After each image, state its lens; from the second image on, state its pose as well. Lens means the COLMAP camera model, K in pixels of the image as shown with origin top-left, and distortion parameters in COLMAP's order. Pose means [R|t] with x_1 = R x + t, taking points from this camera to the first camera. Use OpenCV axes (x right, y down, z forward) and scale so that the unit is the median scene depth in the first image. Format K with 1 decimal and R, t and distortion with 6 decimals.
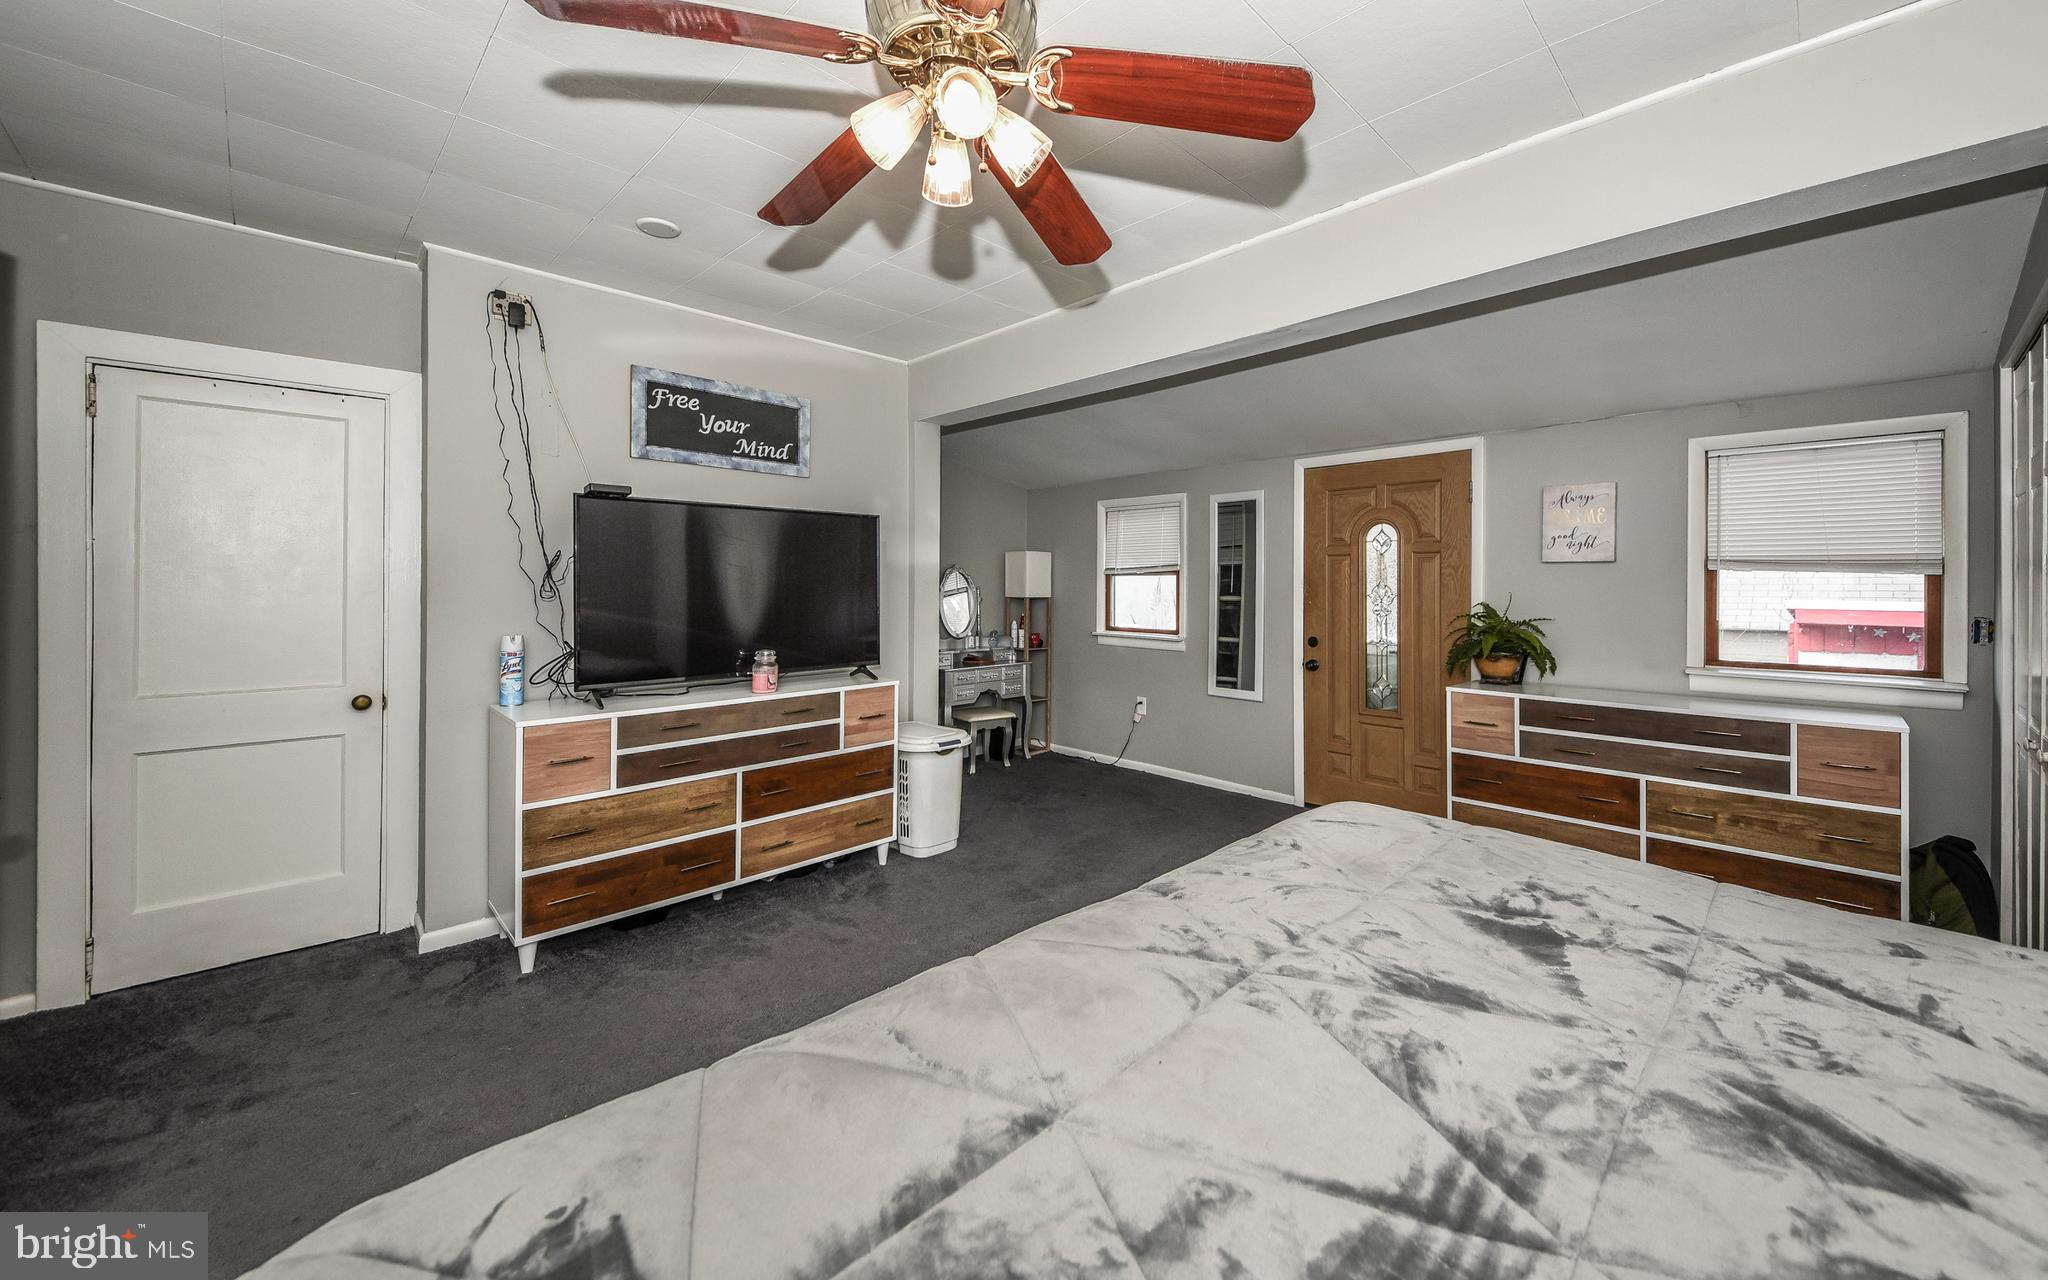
lens RADIAL K [[746.1, 0, 1025.6], [0, 746.1, 587.1], [0, 0, 1]] dist [0.000078, -0.000070]
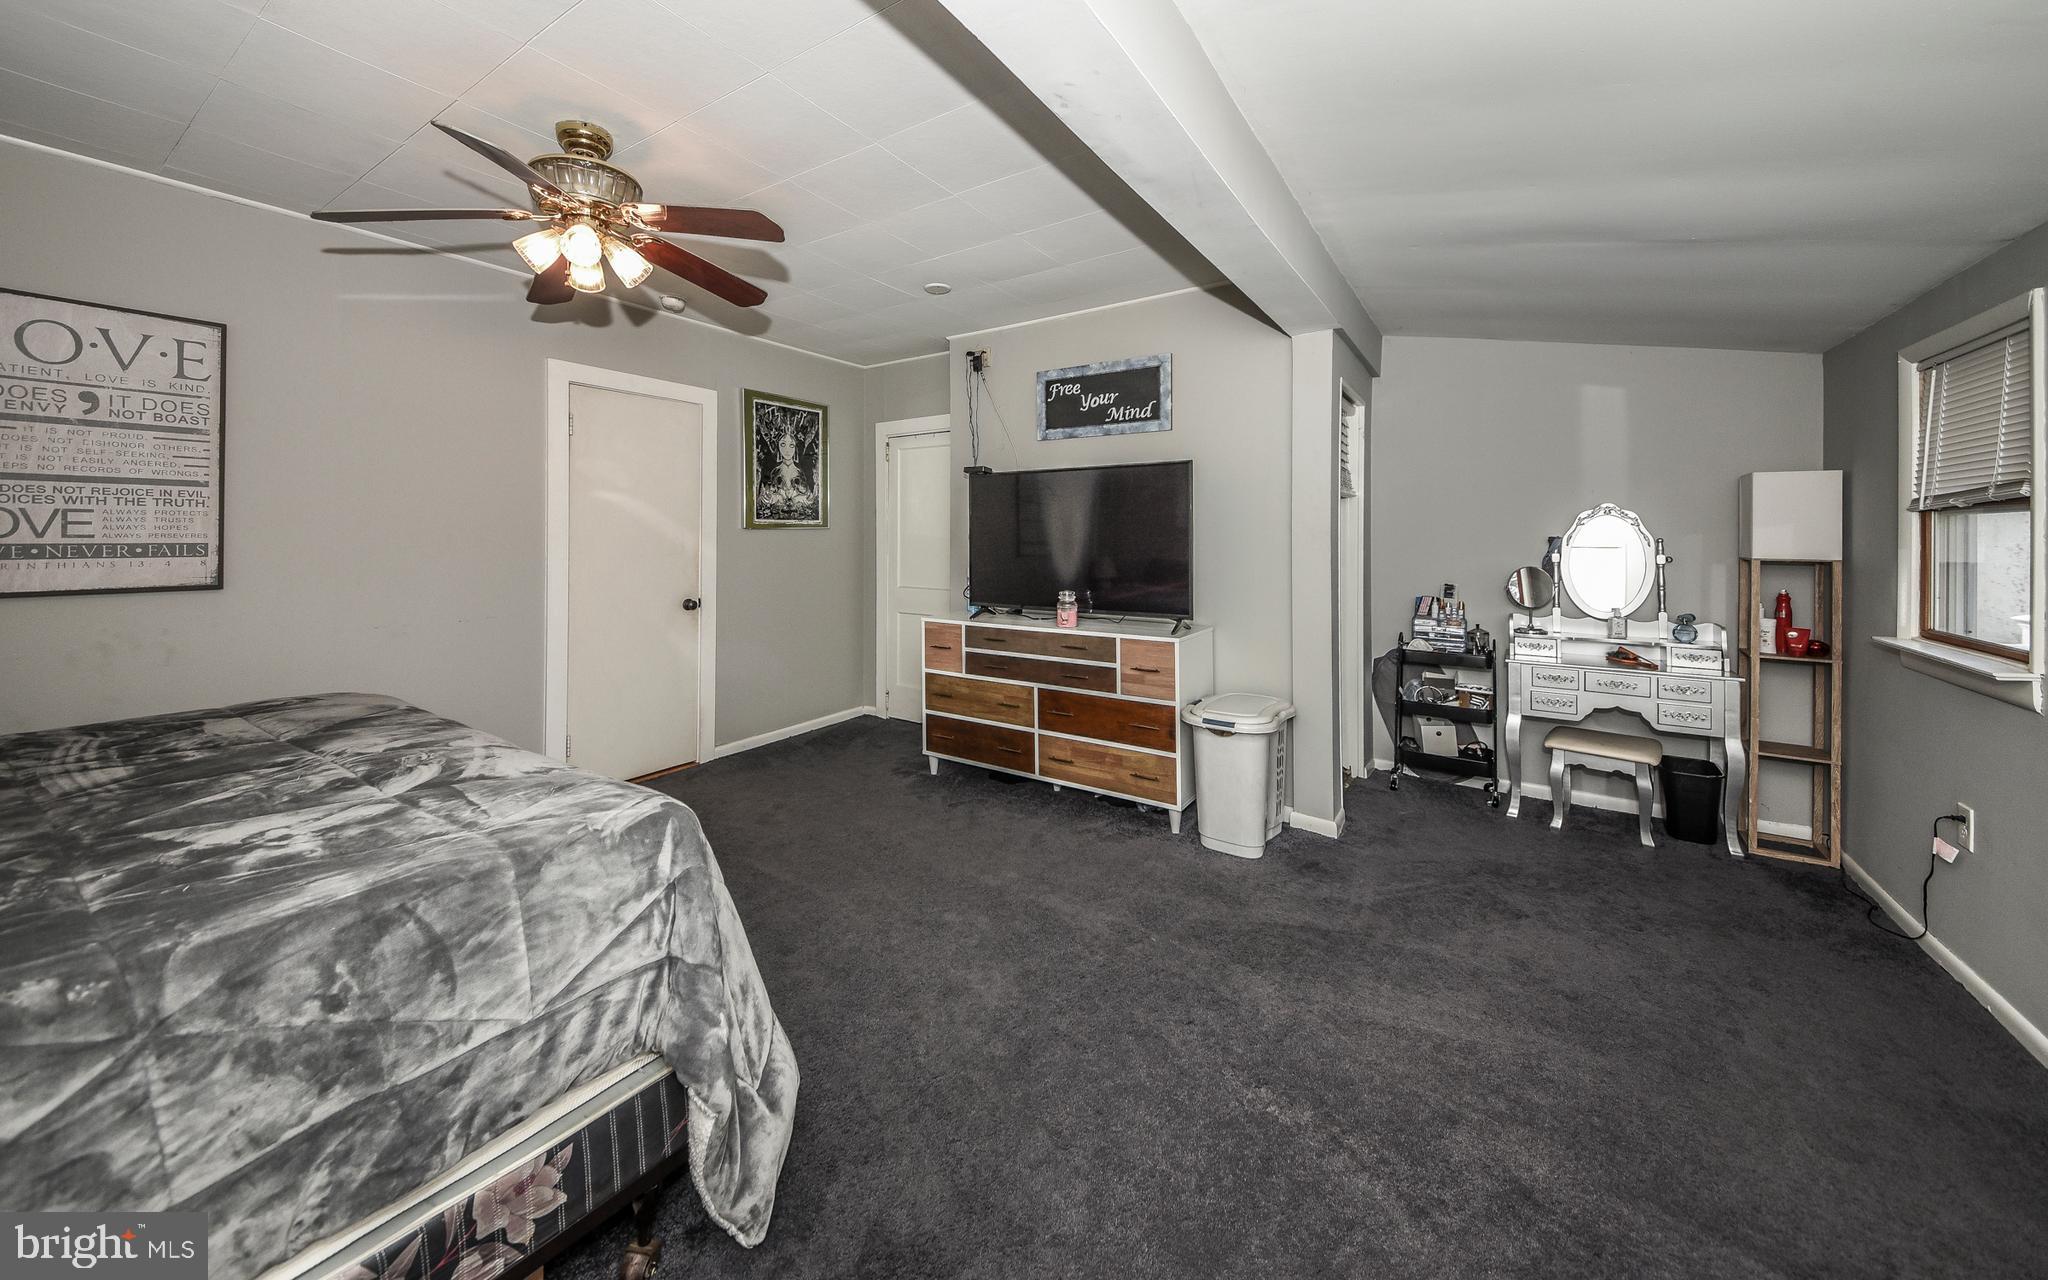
lens RADIAL K [[721.5, 0, 1024.7], [0, 721.5, 527.9], [0, 0, 1]] dist [-0.000594, -0.000070]
pose [[0.208517, -0.008022, -0.977986, 0.676595], [-0.000119, 0.999966, -0.008228, -0.004267], [0.978019, 0.001832, 0.208509, 0.637745]]
